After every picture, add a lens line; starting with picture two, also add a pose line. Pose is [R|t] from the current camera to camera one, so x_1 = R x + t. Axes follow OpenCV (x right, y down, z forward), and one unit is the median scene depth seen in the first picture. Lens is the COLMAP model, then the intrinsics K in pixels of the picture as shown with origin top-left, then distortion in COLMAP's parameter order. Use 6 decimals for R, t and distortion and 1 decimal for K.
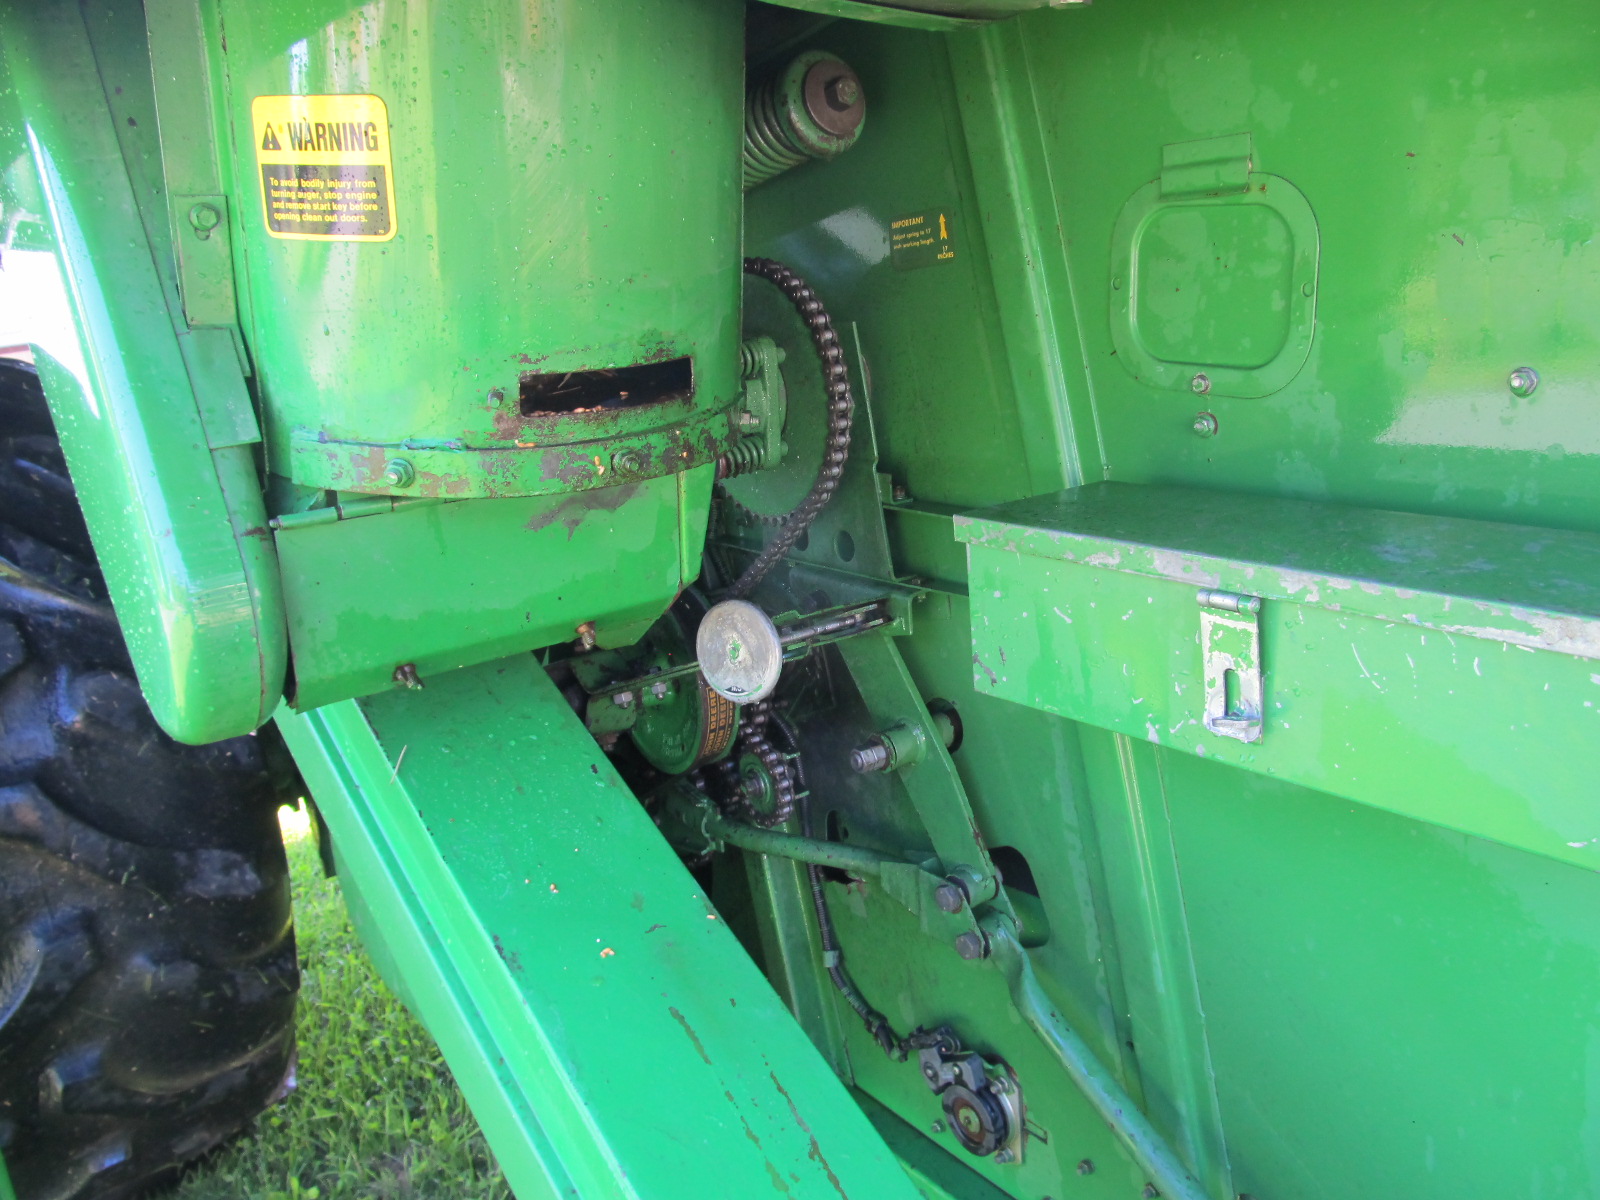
lens RADIAL K [[1323.4, 0, 800.0], [0, 1323.4, 600.0], [0, 0, 1]] dist [-0.083772, 0.048651]
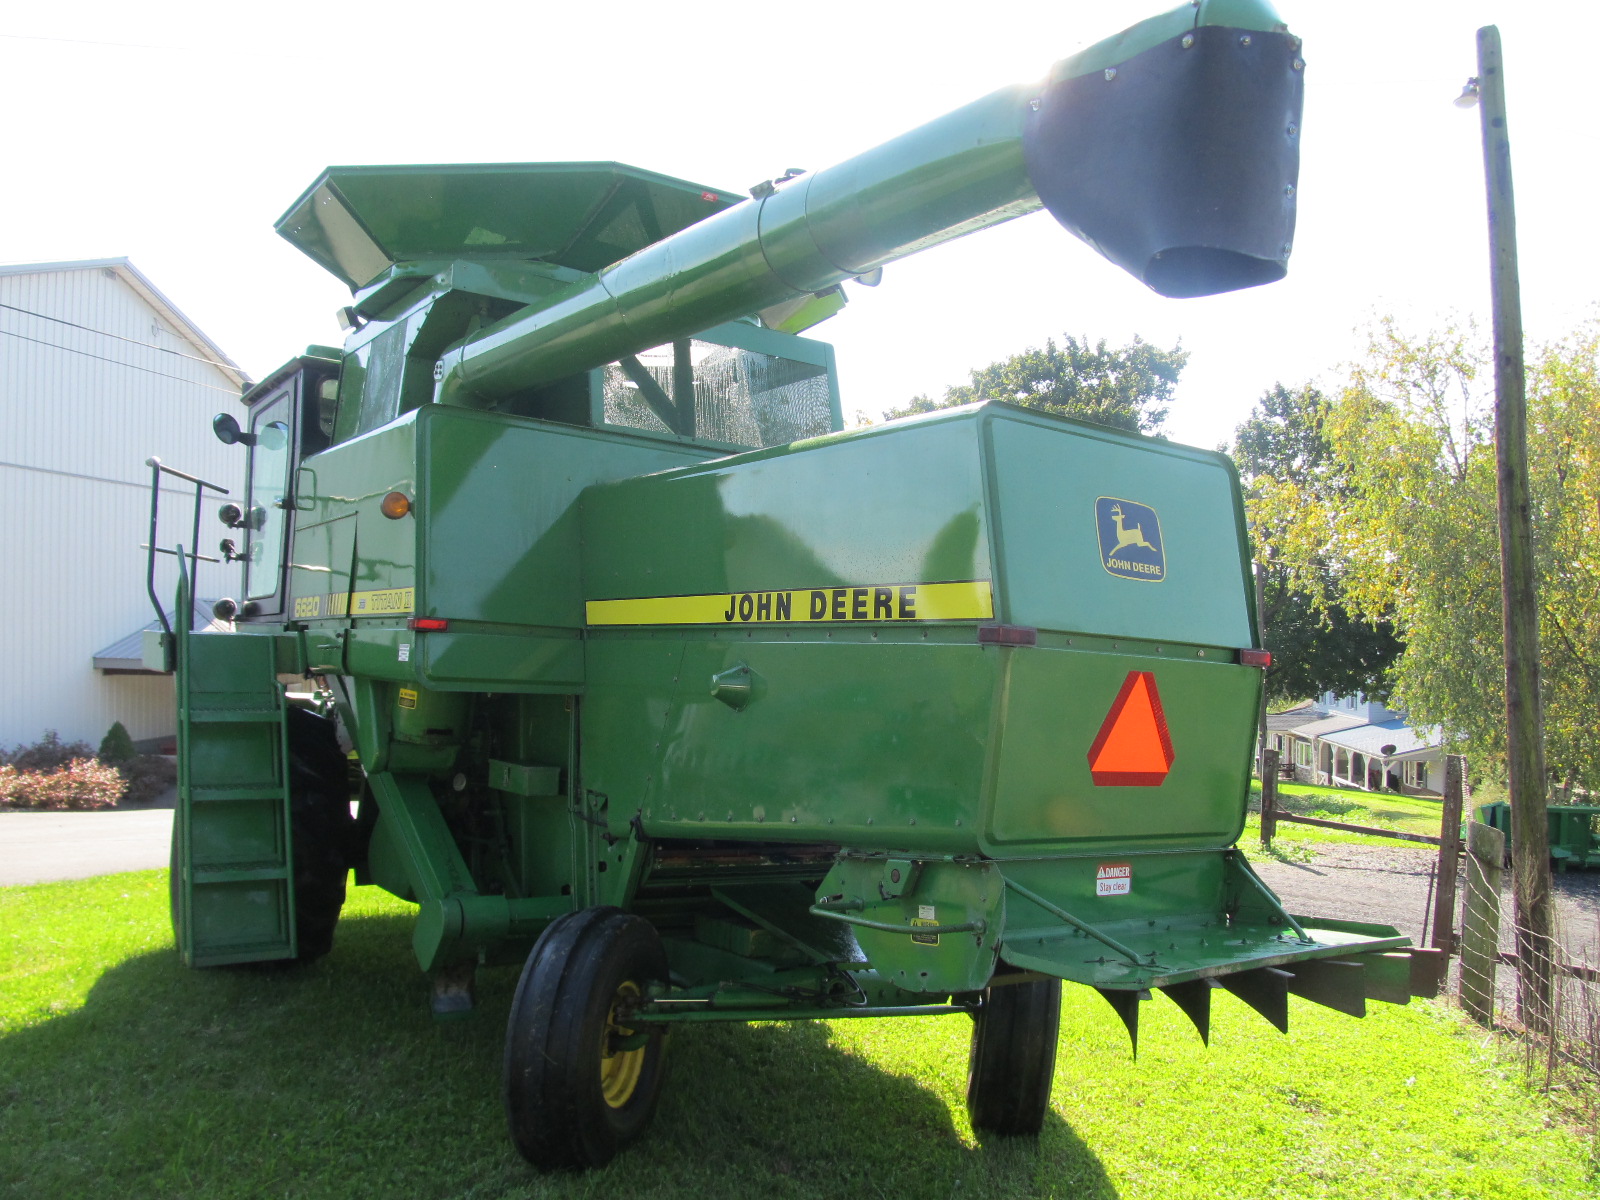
lens RADIAL K [[1323.4, 0, 800.0], [0, 1323.4, 600.0], [0, 0, 1]] dist [-0.083772, 0.048651]
pose [[0.990696, 0.133995, -0.023799, 1.955618], [-0.134727, 0.940951, -0.310580, 1.172576], [-0.019222, 0.310897, 0.950249, -6.344780]]
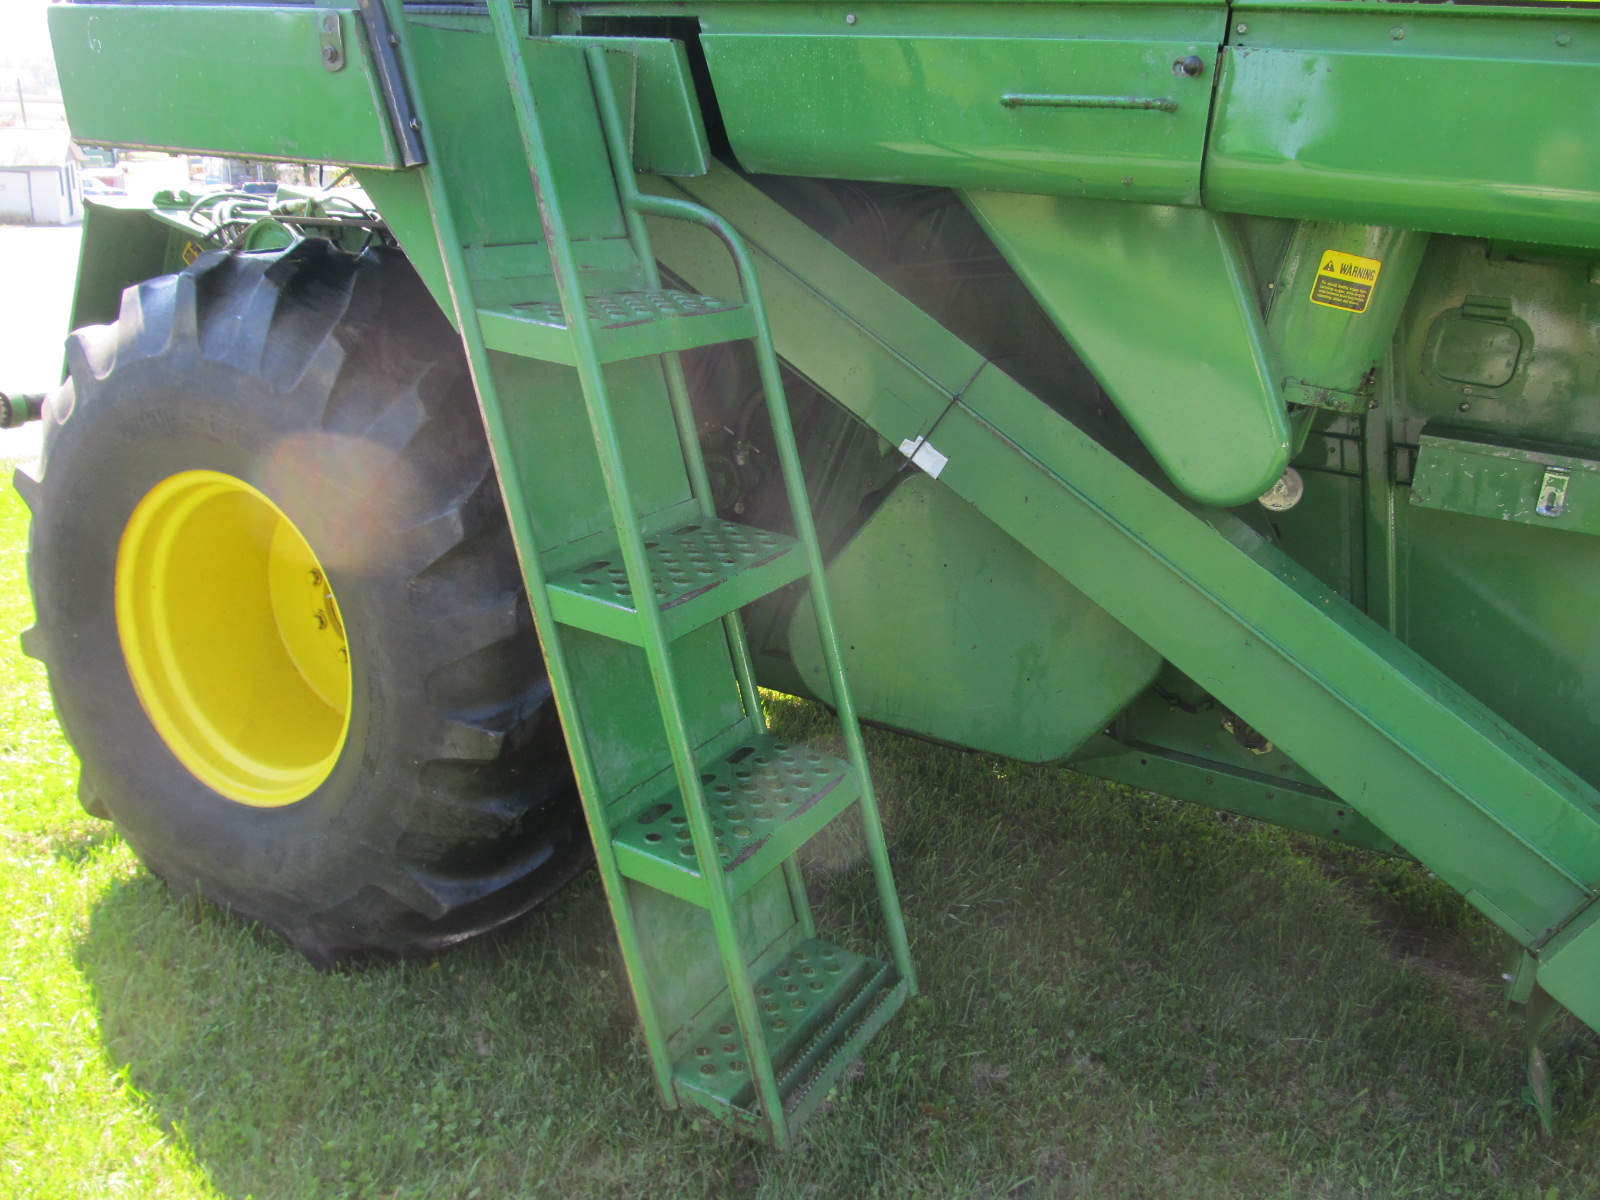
lens RADIAL K [[1323.4, 0, 800.0], [0, 1323.4, 600.0], [0, 0, 1]] dist [-0.083772, 0.048651]
pose [[0.888570, 0.016016, 0.458462, -2.396007], [-0.037814, 0.998546, 0.038407, 0.233835], [-0.457181, -0.051464, 0.887884, -0.804846]]
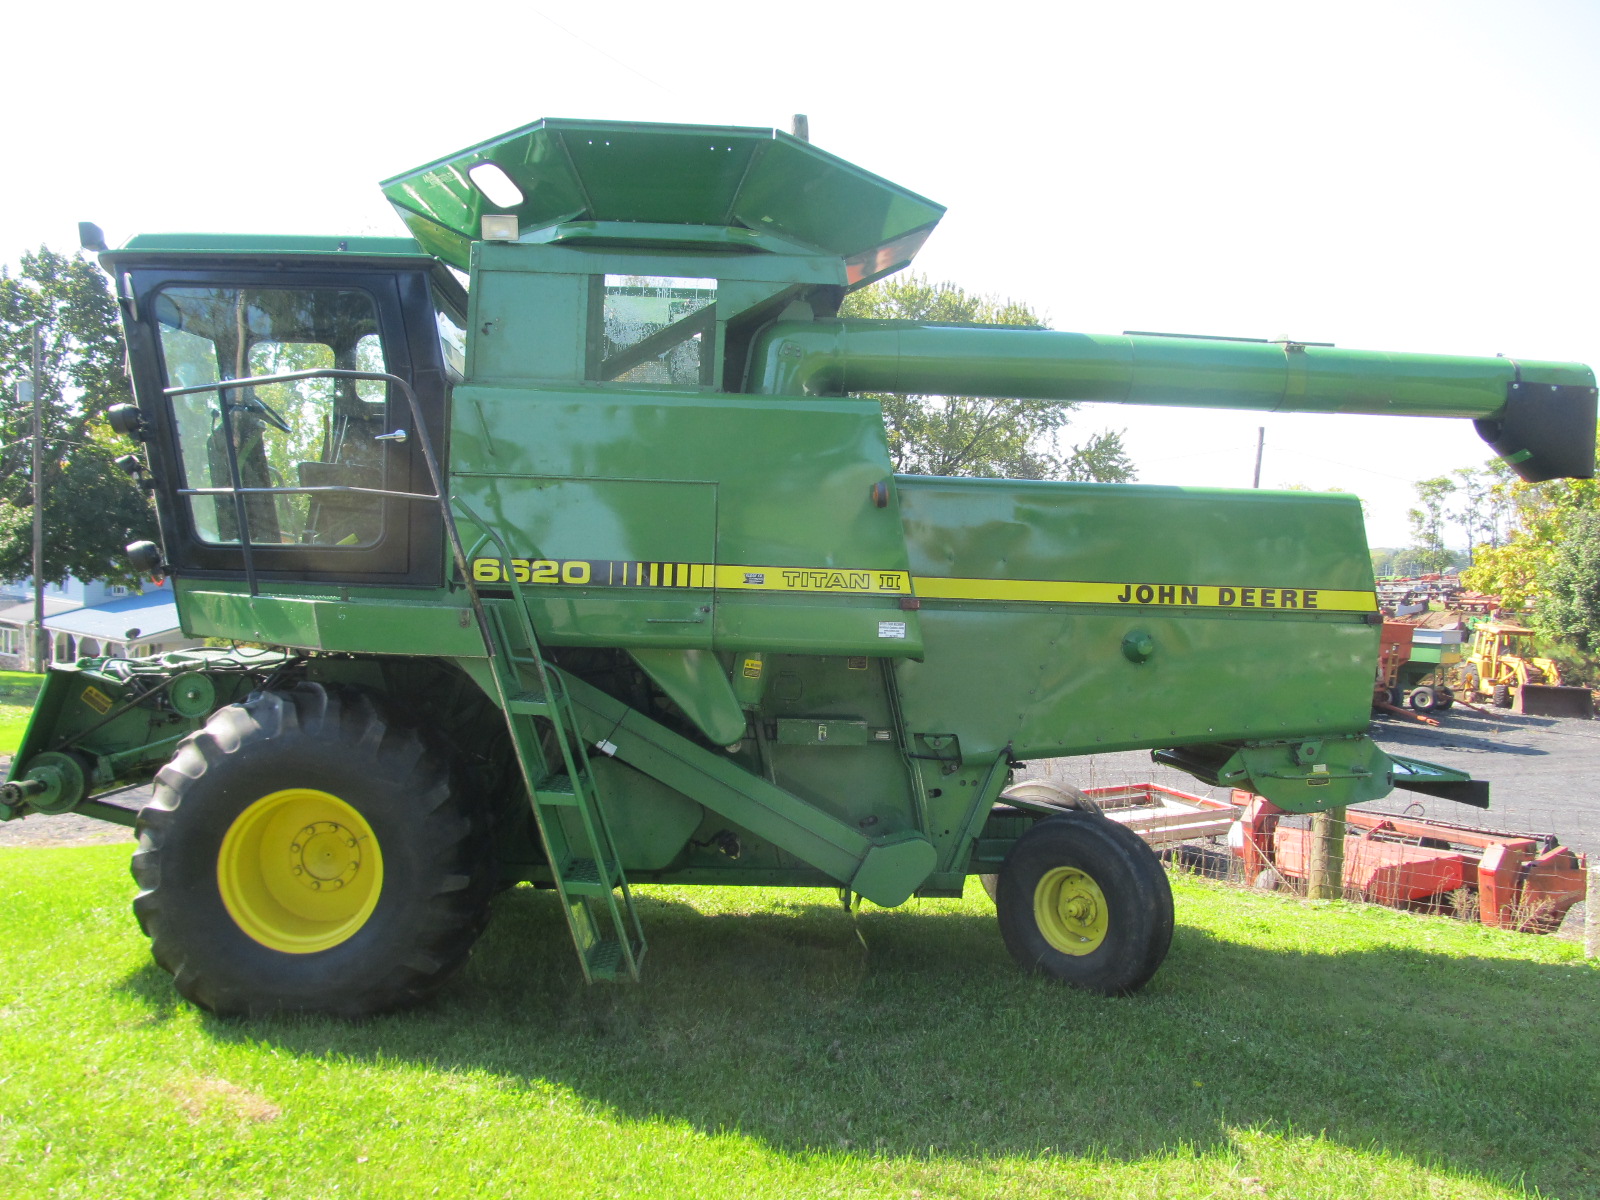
lens RADIAL K [[1323.4, 0, 800.0], [0, 1323.4, 600.0], [0, 0, 1]] dist [-0.083772, 0.048651]
pose [[0.532959, 0.107967, 0.839225, -6.731381], [0.140911, 0.966651, -0.213847, 0.988454], [-0.834326, 0.232227, 0.499971, -3.242556]]
